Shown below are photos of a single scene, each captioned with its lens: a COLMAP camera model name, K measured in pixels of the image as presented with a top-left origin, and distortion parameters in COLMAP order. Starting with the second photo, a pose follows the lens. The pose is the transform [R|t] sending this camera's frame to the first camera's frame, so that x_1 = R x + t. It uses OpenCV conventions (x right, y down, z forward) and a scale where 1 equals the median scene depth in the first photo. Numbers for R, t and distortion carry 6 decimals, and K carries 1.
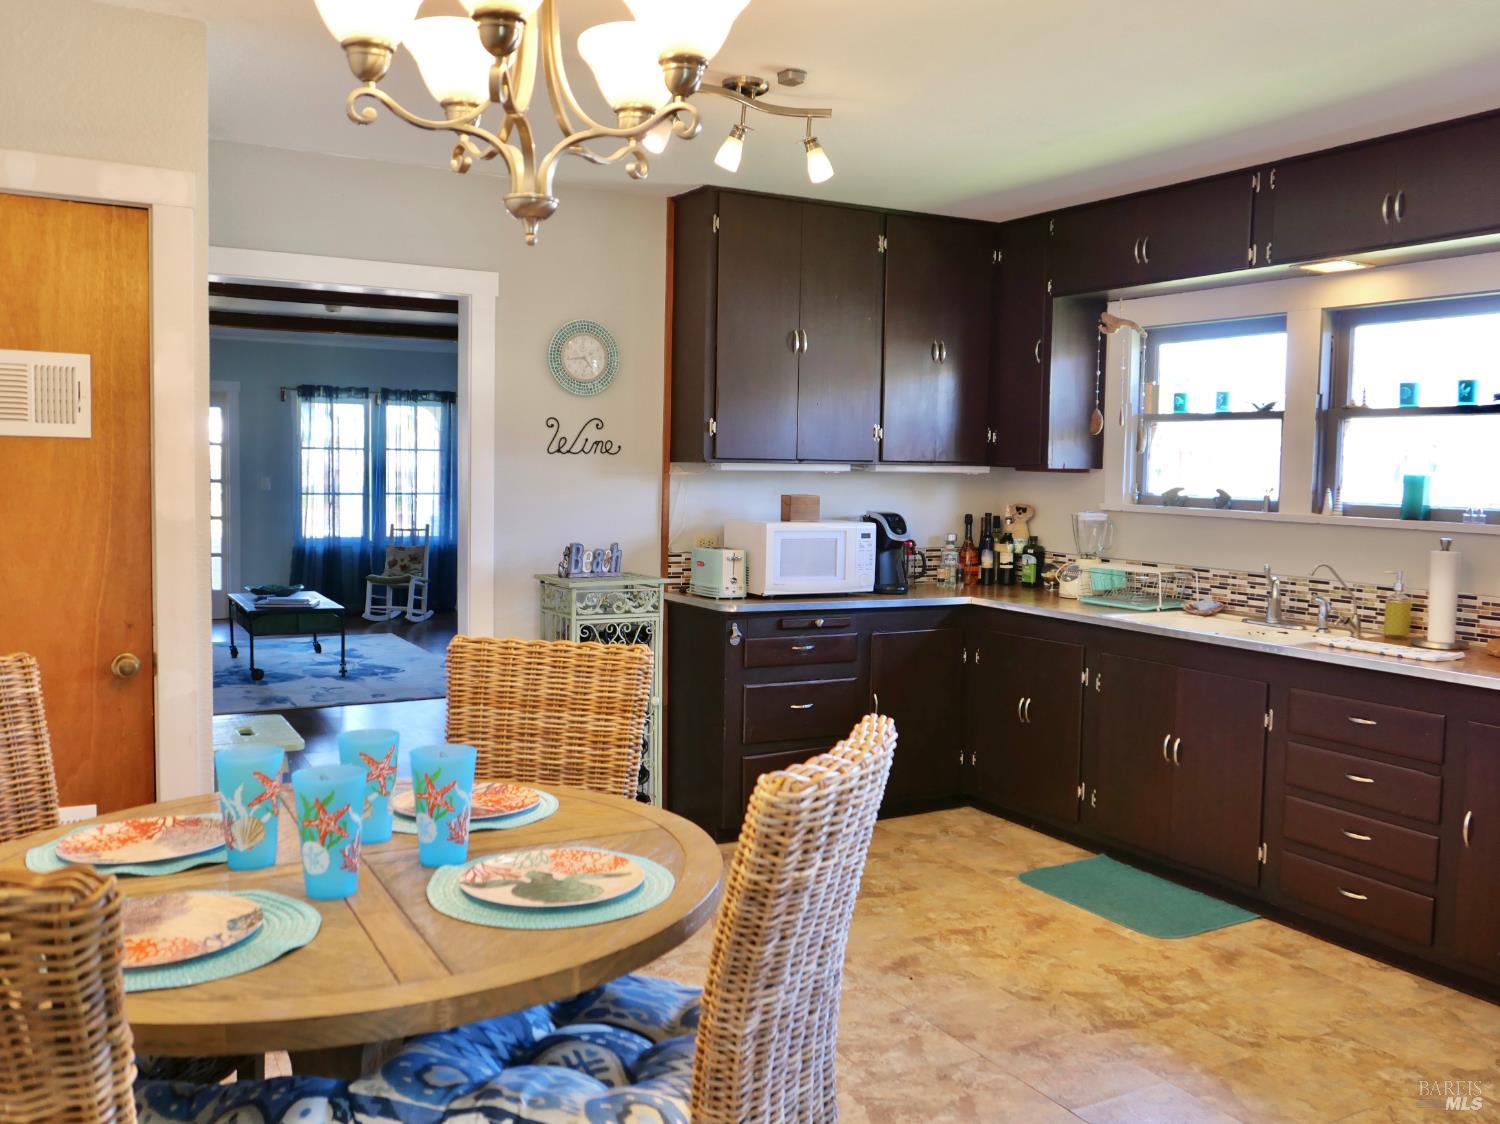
lens RADIAL K [[1248.7, 0, 744.3], [0, 1248.7, 557.8], [0, 0, 1]] dist [-0.019496, 0.006562]
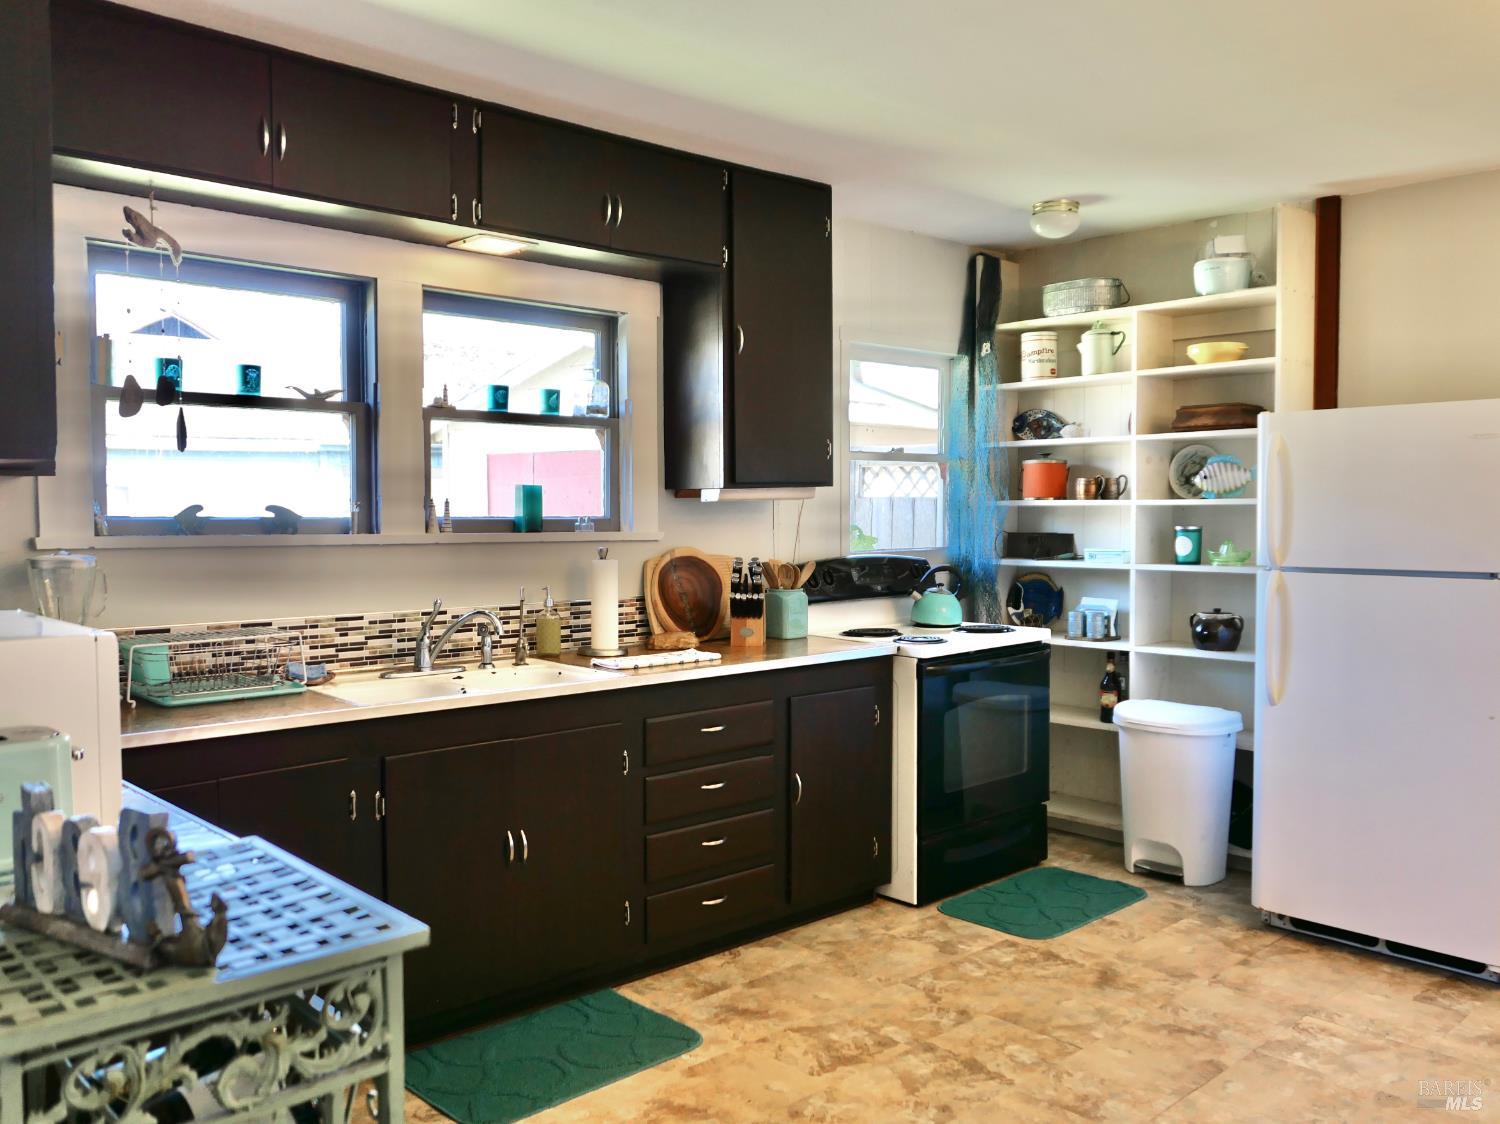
lens RADIAL K [[1248.7, 0, 744.0], [0, 1248.7, 564.1], [0, 0, 1]] dist [-0.019496, 0.006562]
pose [[-0.240726, -0.061057, 0.968671, -0.442846], [0.067235, 0.994573, 0.079399, -0.073089], [-0.968261, 0.084242, -0.235315, 1.100959]]
